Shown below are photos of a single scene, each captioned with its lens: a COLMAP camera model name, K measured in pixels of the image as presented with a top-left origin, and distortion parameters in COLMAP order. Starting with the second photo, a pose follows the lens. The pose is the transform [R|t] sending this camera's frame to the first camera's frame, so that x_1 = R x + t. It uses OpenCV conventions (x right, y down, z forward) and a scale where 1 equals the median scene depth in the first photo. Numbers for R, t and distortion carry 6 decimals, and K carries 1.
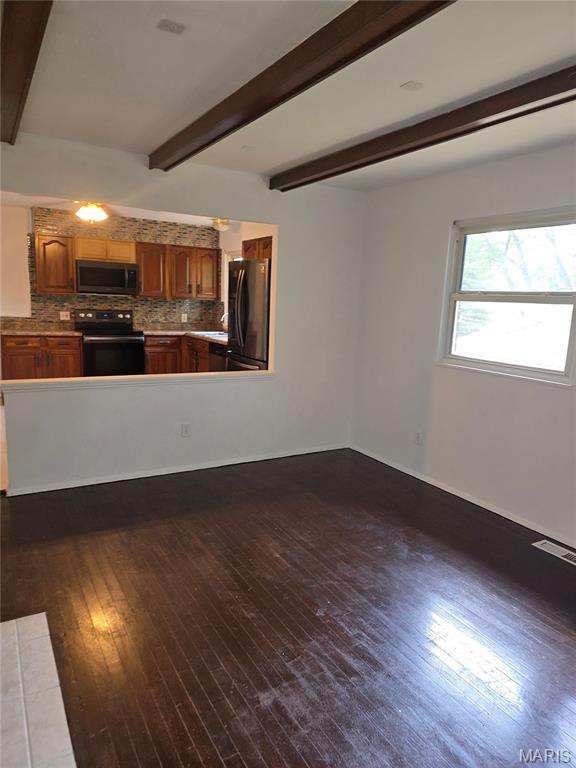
lens RADIAL K [[516.7, 0, 292.6], [0, 516.7, 384.8], [0, 0, 1]] dist [0.065787, -0.064464]
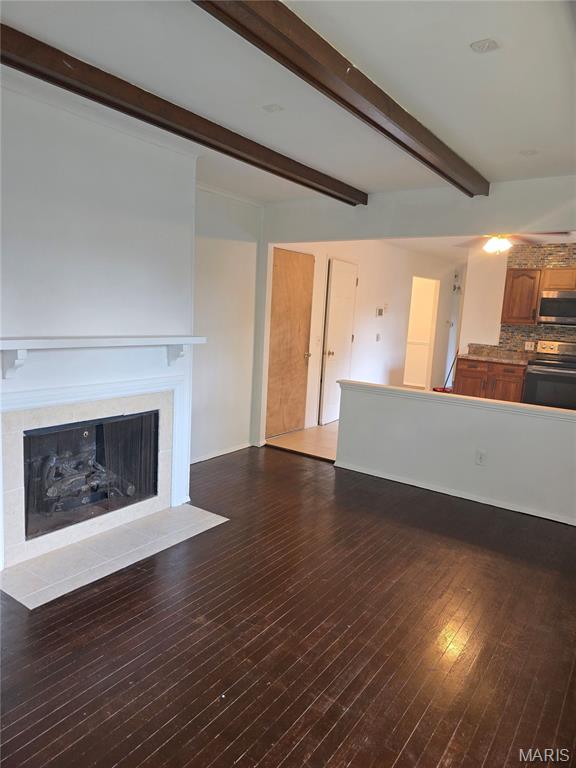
lens RADIAL K [[516.7, 0, 292.6], [0, 516.7, 384.8], [0, 0, 1]] dist [0.065787, -0.064464]
pose [[0.412201, 0.110695, -0.904343, 0.339872], [-0.183929, 0.982265, 0.036398, -0.010668], [0.892334, 0.151332, 0.425251, 0.181375]]
